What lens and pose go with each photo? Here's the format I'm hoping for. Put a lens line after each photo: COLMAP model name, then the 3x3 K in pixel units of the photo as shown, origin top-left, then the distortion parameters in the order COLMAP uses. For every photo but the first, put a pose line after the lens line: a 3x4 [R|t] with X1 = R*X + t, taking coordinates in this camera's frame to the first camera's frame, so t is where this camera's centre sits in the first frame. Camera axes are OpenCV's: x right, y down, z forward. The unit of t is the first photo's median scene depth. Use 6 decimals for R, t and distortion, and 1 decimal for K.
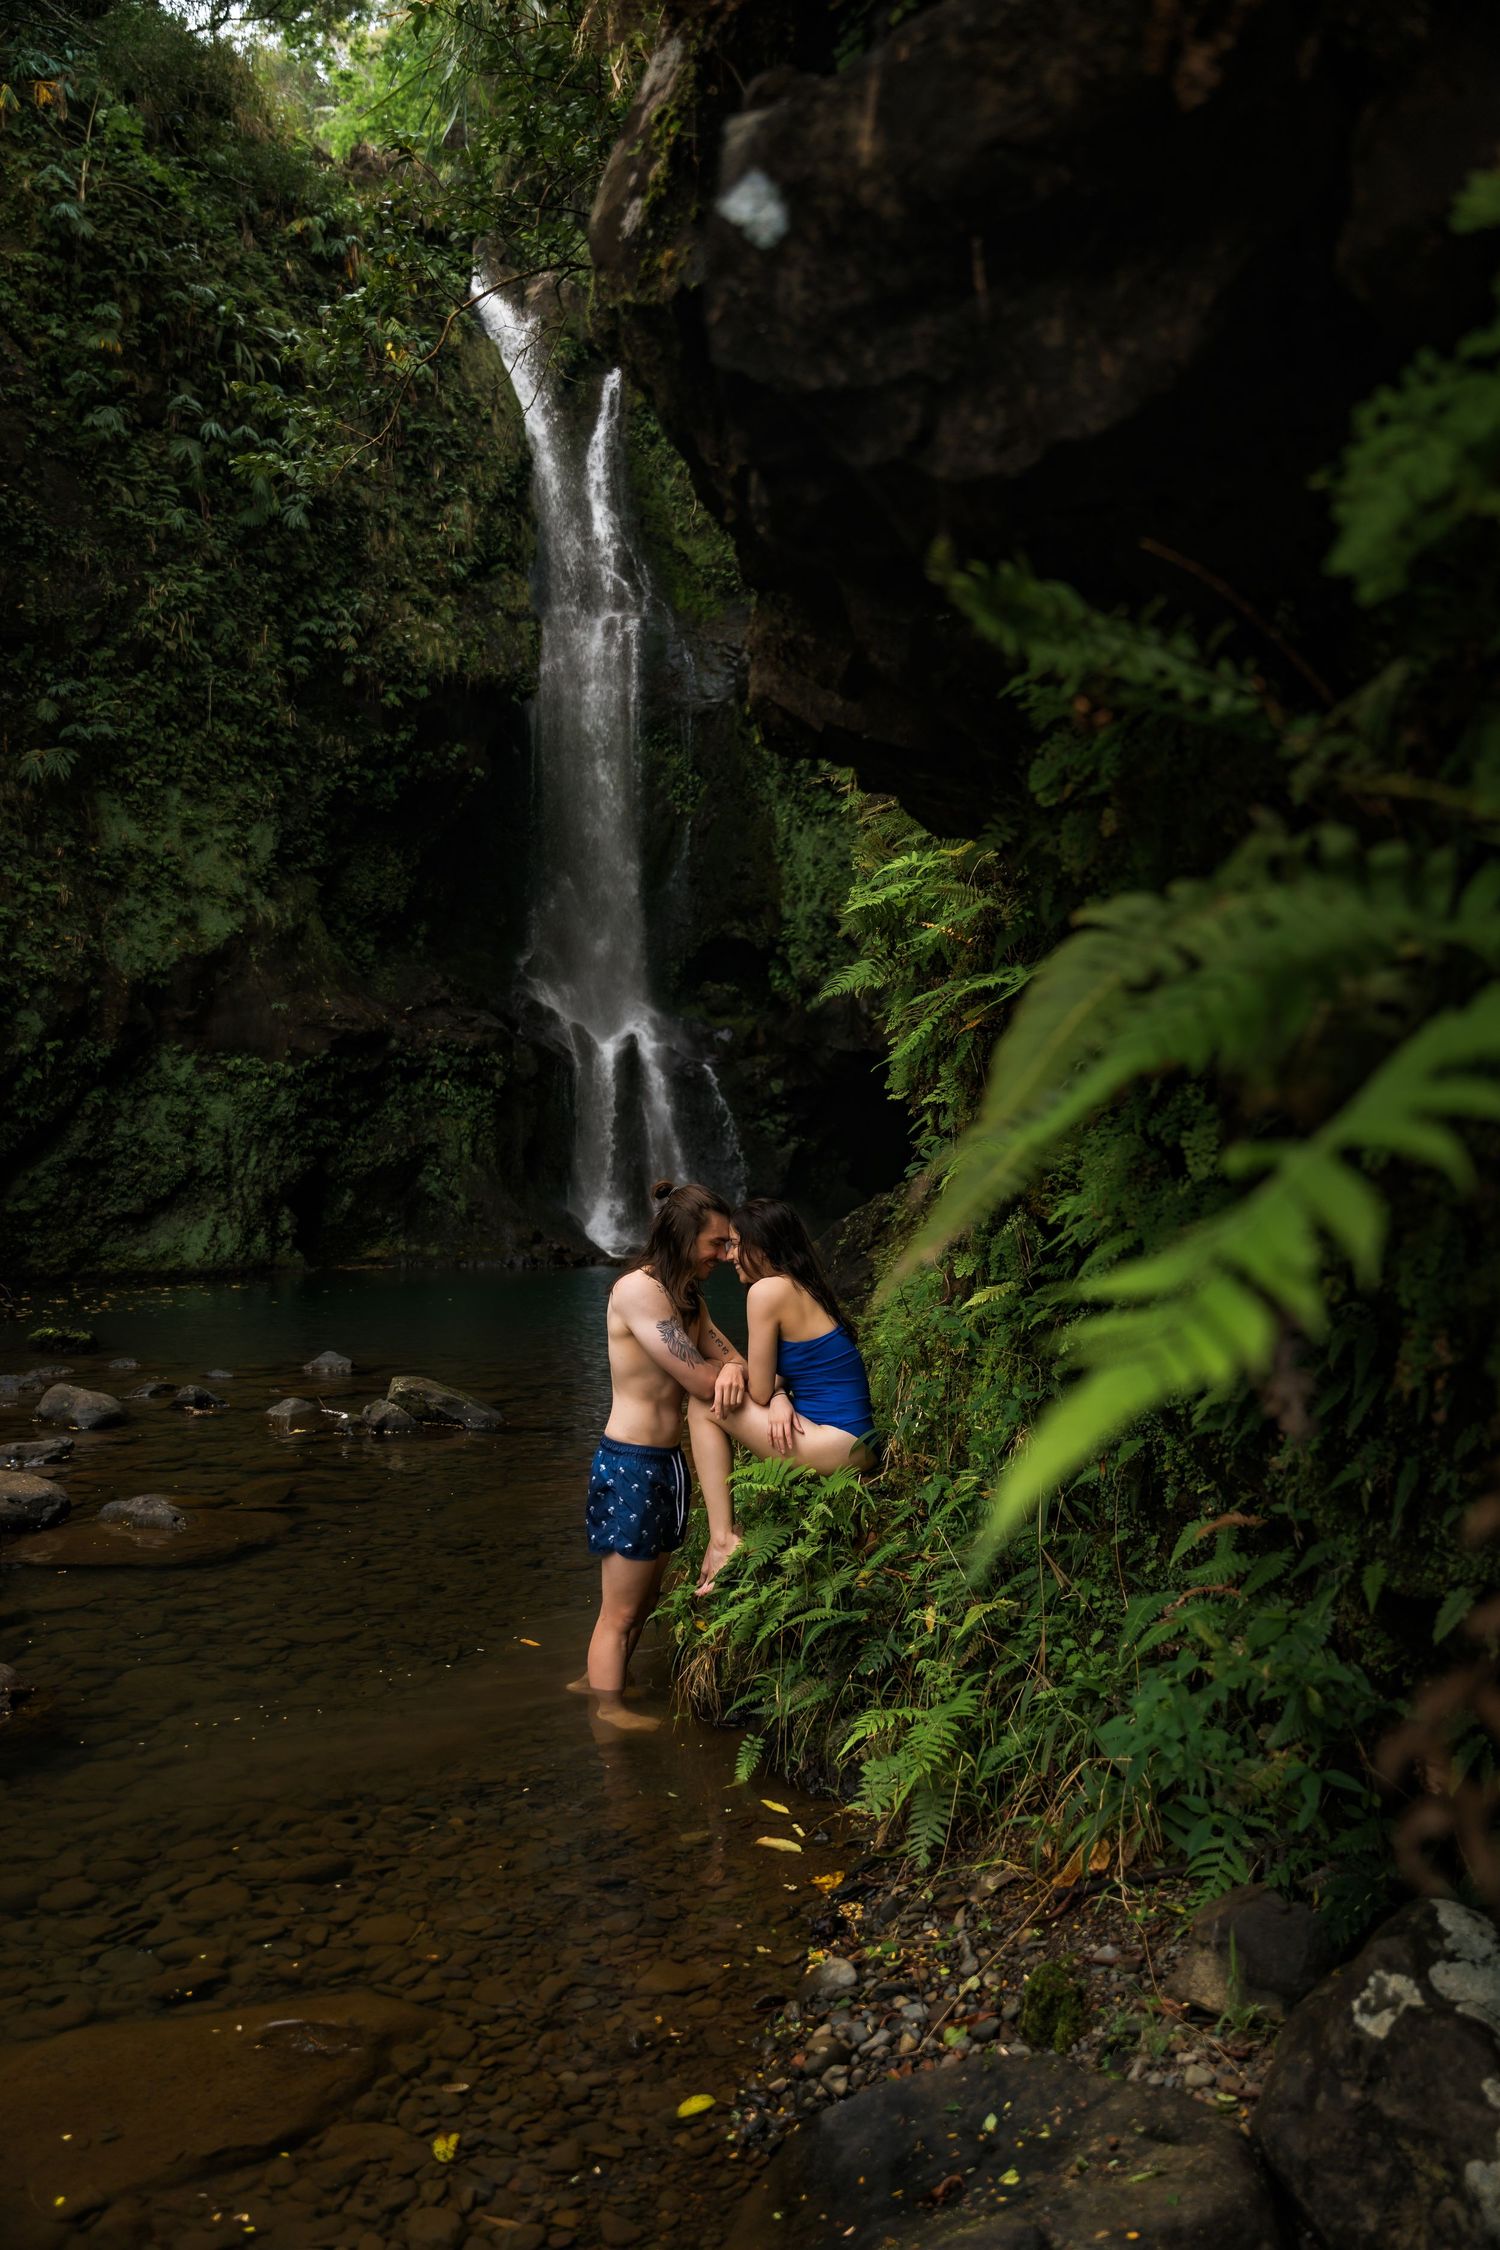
lens RADIAL K [[1678.1, 0, 759.8], [0, 1678.1, 1129.1], [0, 0, 1]] dist [0.008254, -0.008301]
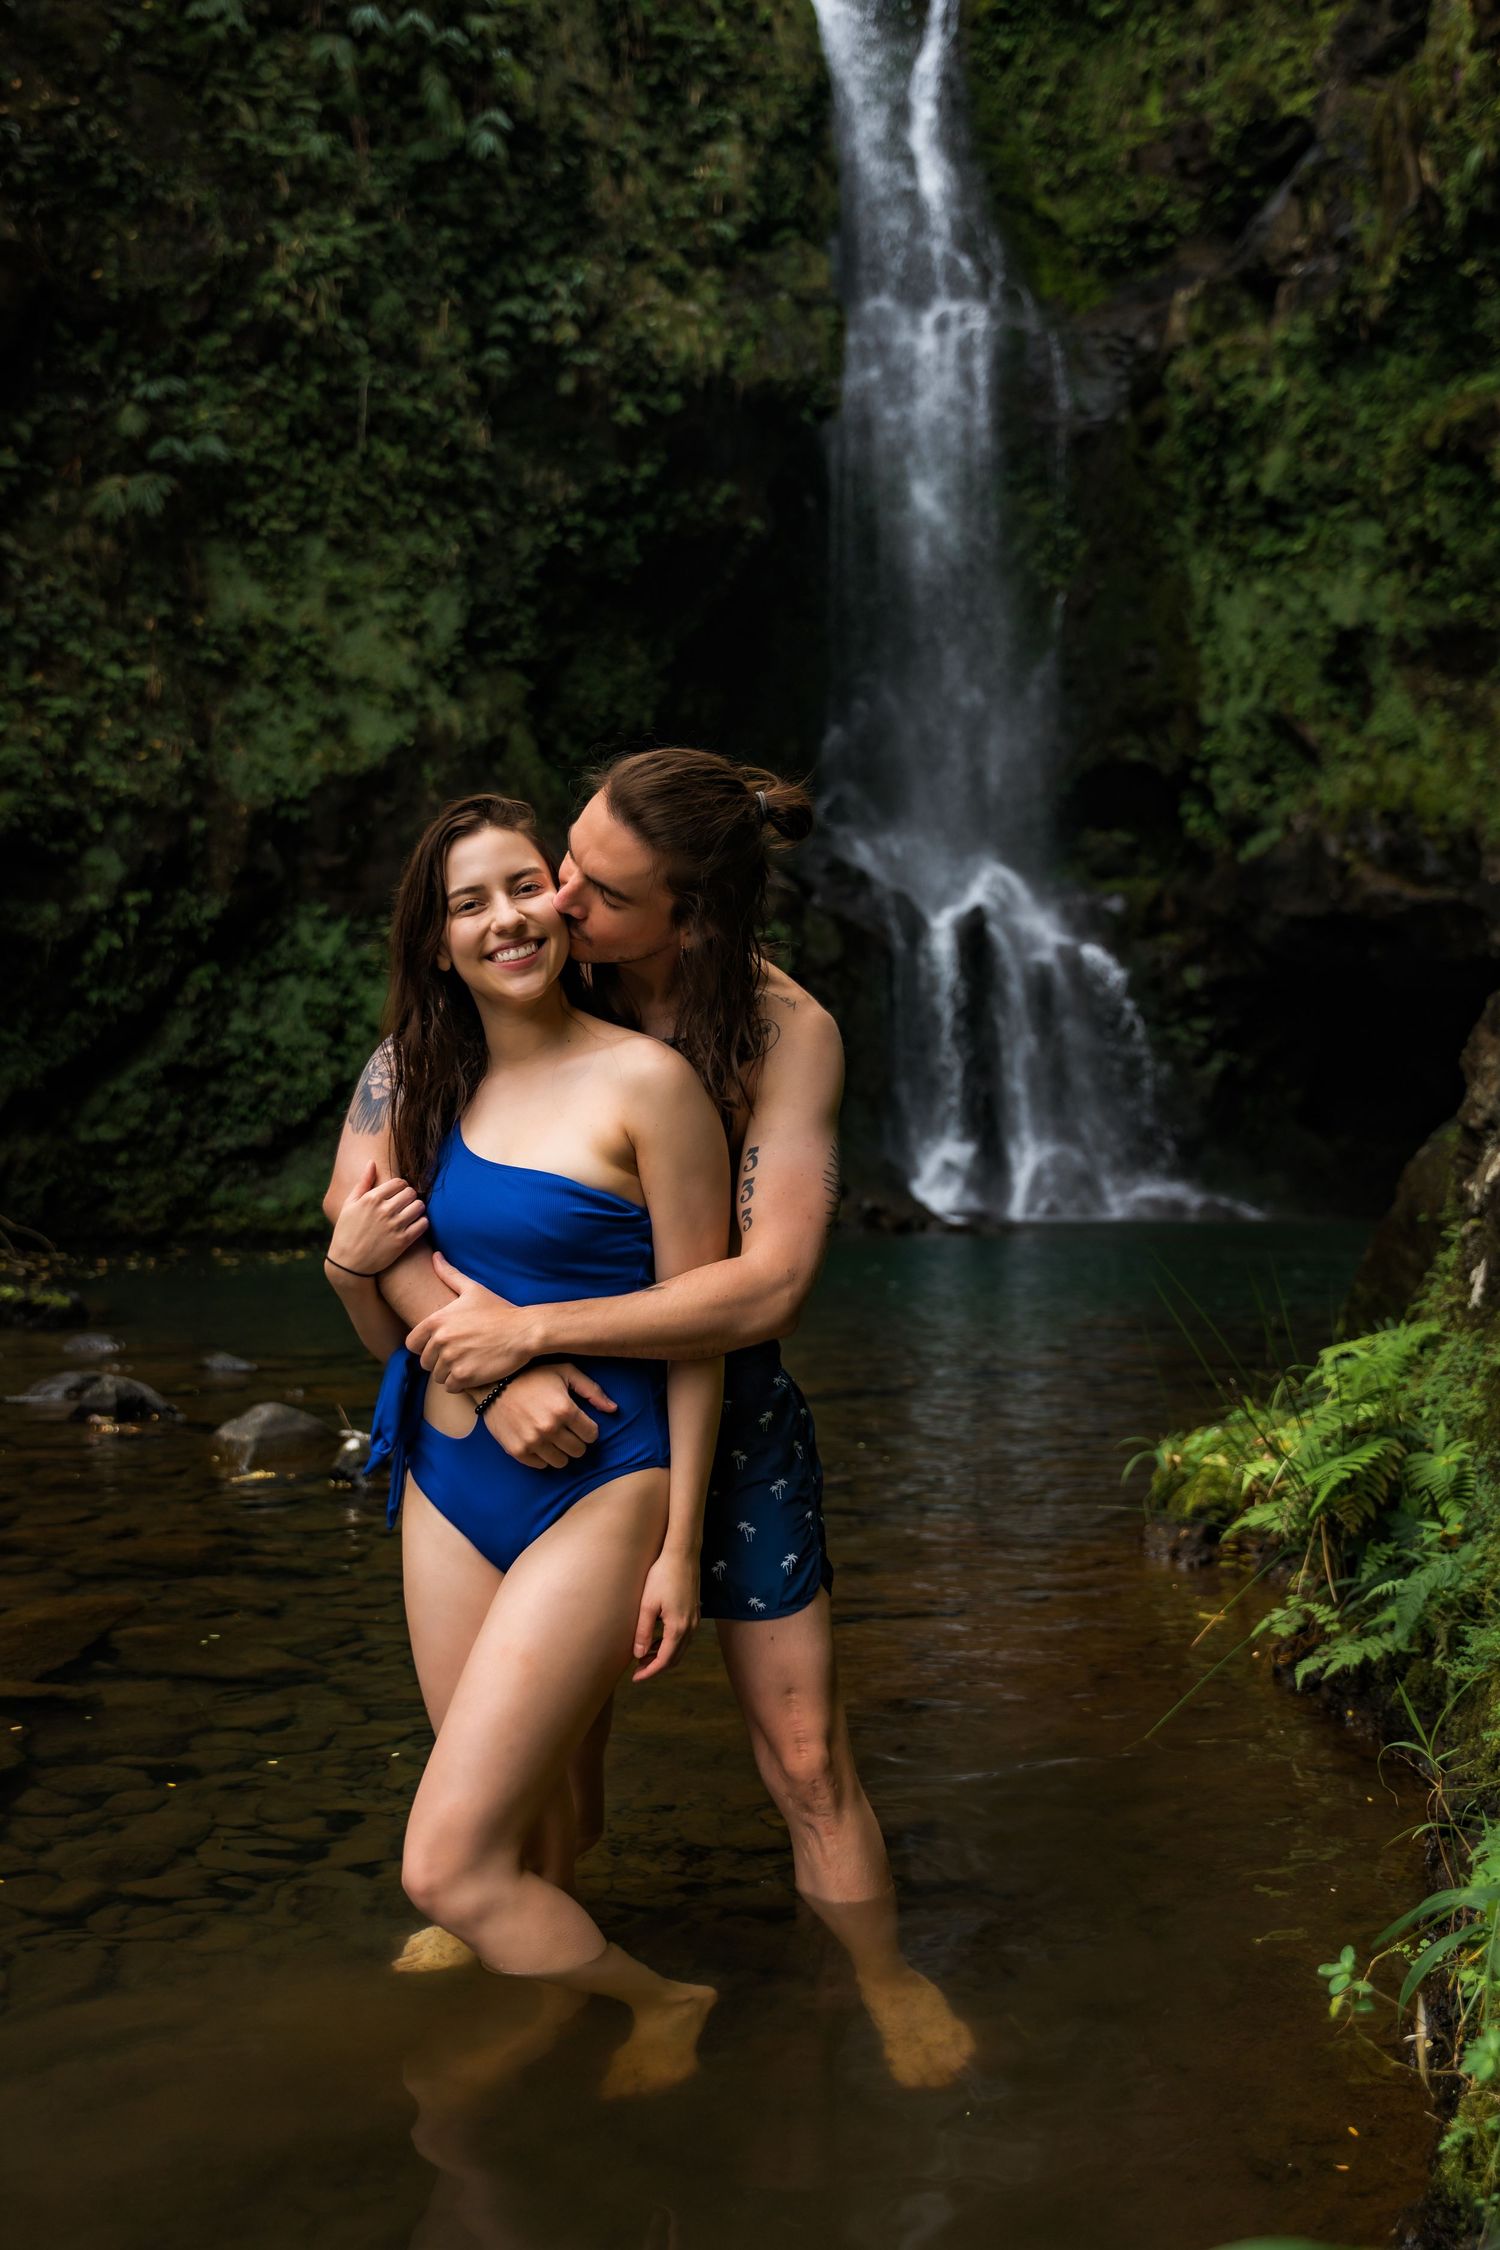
lens RADIAL K [[2135.1, 0, 750.6], [0, 2135.1, 1119.4], [0, 0, 1]] dist [0.003274, 0.000000]
pose [[0.983530, -0.002864, -0.180721, -0.012308], [0.005183, 0.999910, 0.012361, 0.024907], [0.180669, -0.013094, 0.983457, 0.147833]]
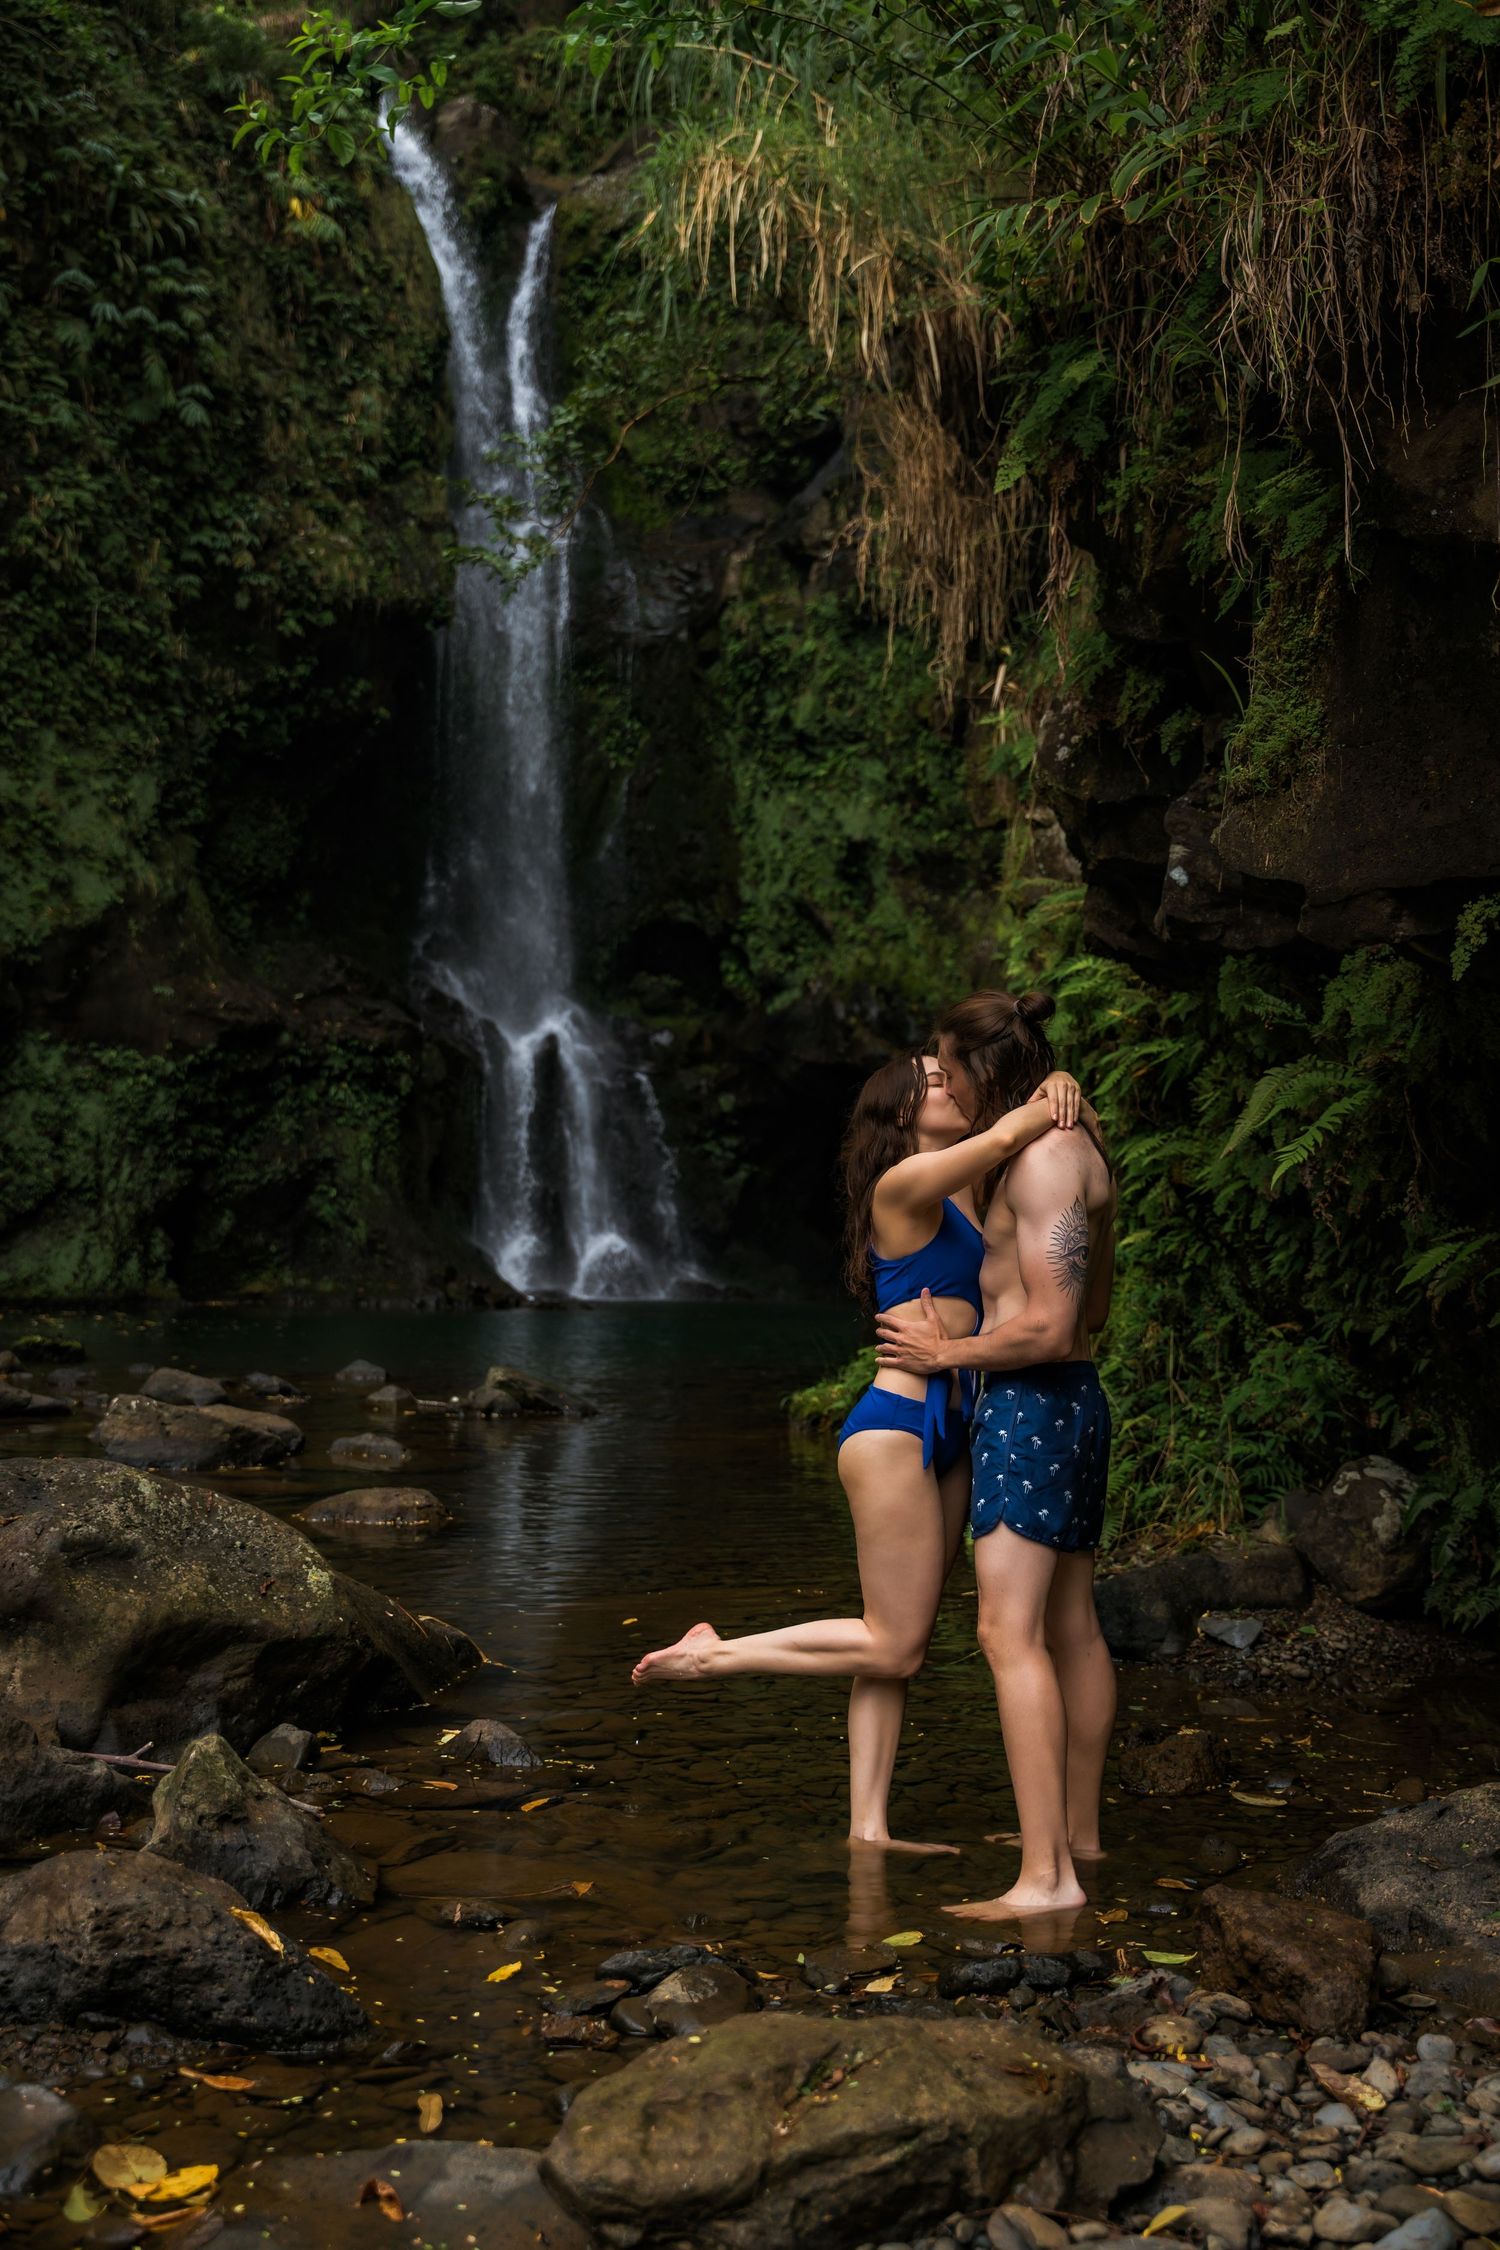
lens RADIAL K [[2285.6, 0, 761.0], [0, 2285.6, 1114.1], [0, 0, 1]] dist [0.003621, 0.000000]
pose [[0.997907, 0.029574, 0.057503, -0.046057], [-0.028378, 0.999366, -0.021497, 0.004760], [-0.058102, 0.019820, 0.998114, -0.153445]]
